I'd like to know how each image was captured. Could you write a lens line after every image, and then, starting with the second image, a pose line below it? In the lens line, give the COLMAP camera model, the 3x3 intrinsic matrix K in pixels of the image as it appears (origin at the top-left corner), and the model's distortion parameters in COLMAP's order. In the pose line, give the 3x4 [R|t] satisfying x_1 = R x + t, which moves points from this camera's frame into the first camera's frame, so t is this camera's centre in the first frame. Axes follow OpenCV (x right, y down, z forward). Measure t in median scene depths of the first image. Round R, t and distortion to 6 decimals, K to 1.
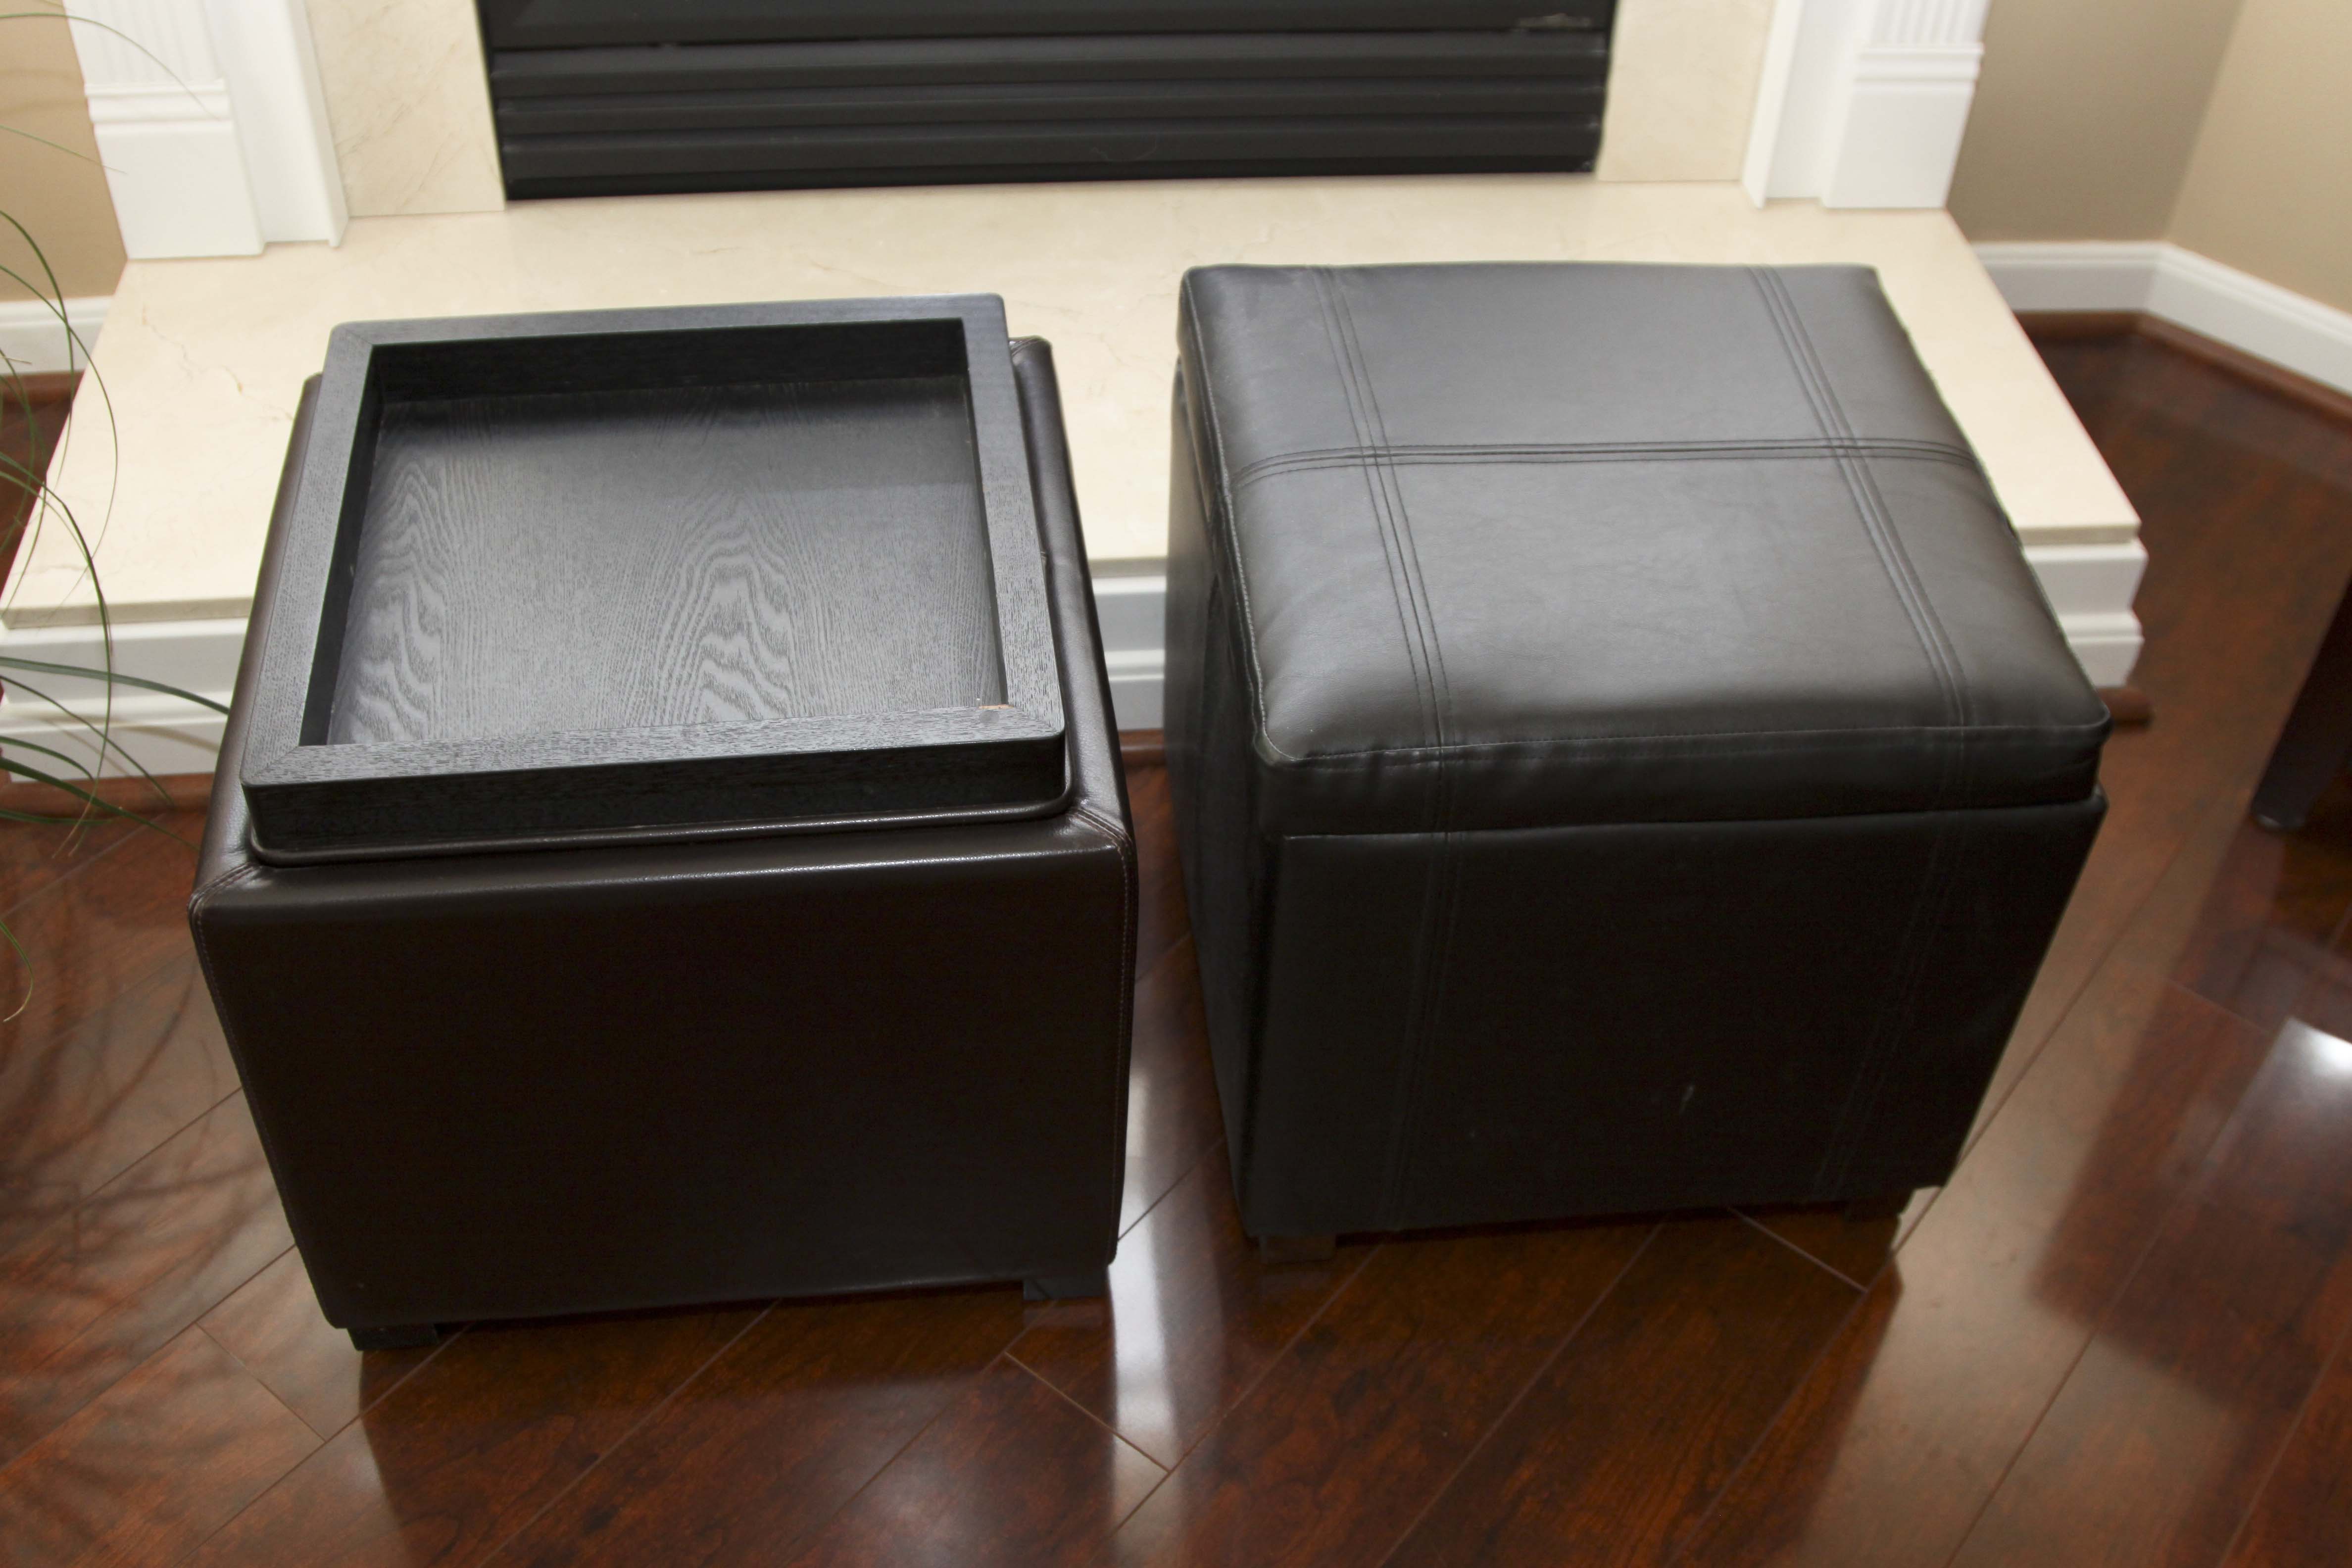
lens RADIAL K [[2597.7, 0, 1182.2], [0, 2597.7, 807.3], [0, 0, 1]] dist [-0.120455, 0.063329]
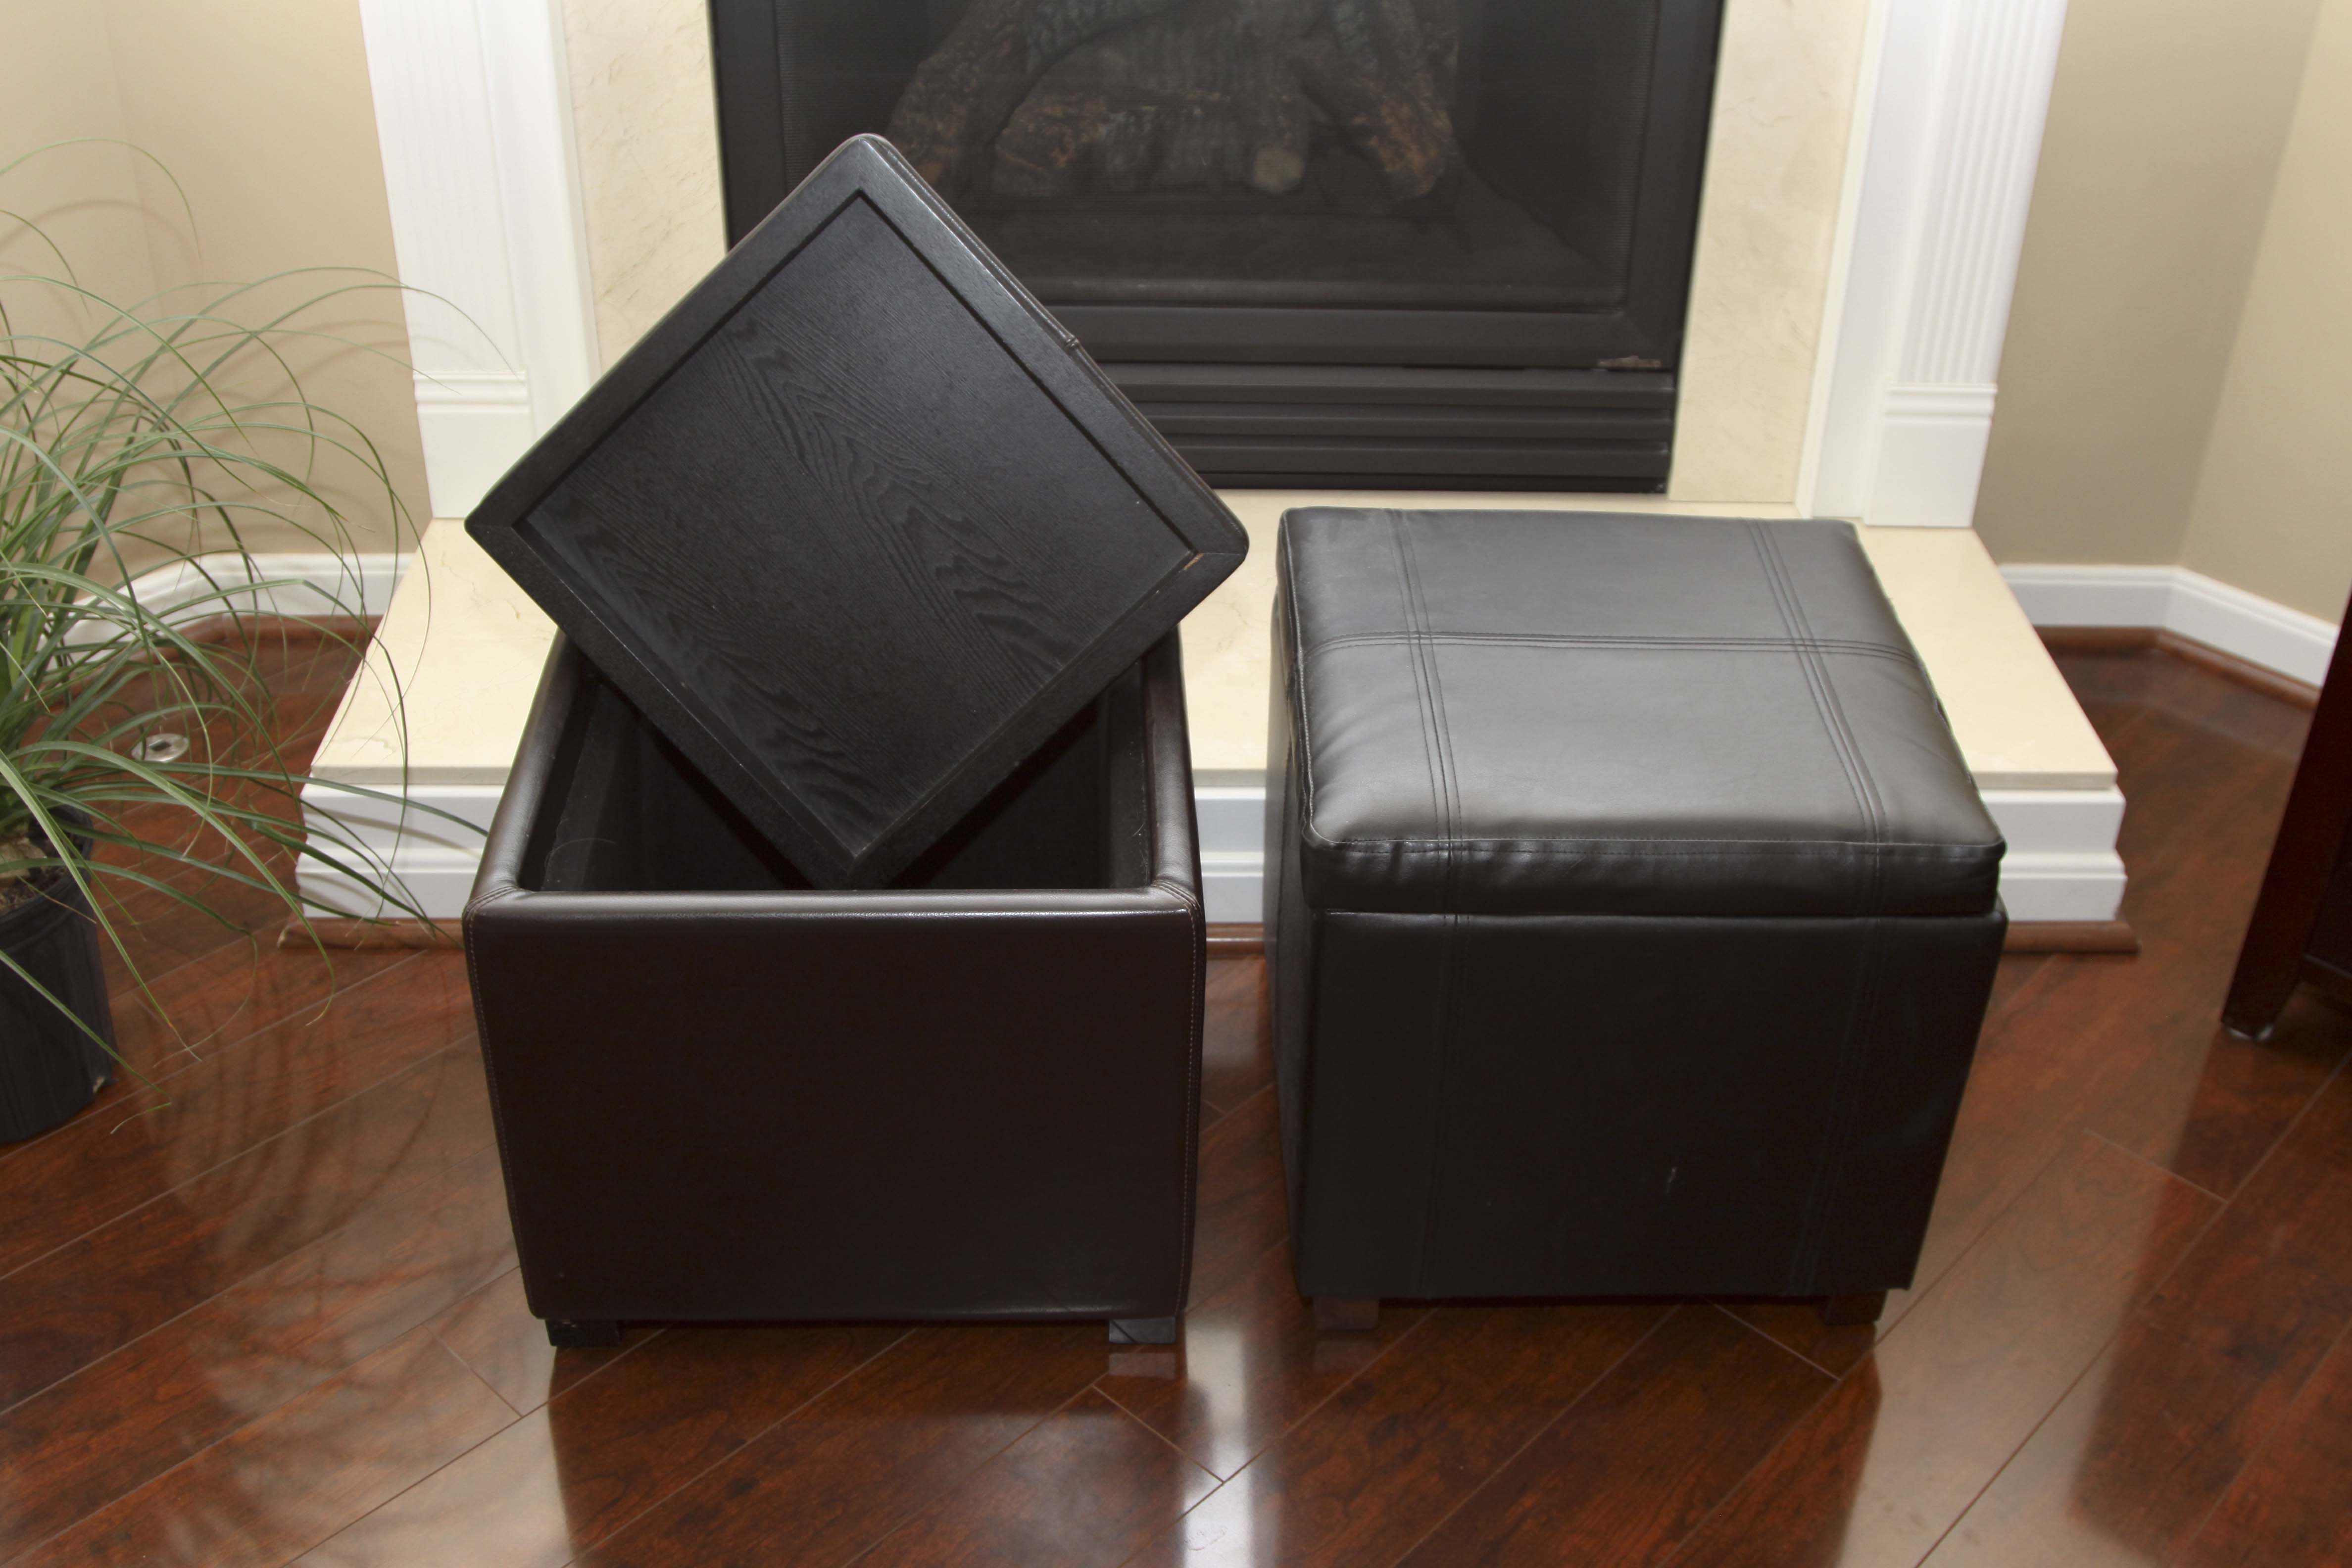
lens RADIAL K [[2609.4, 0, 1176.0], [0, 2609.4, 784.0], [0, 0, 1]] dist [-0.118651, 0.056169]
pose [[0.995997, 0.030659, -0.083960, 0.061081], [-0.045529, 0.982358, -0.181383, 0.154989], [0.076918, 0.184479, 0.979822, -0.211183]]
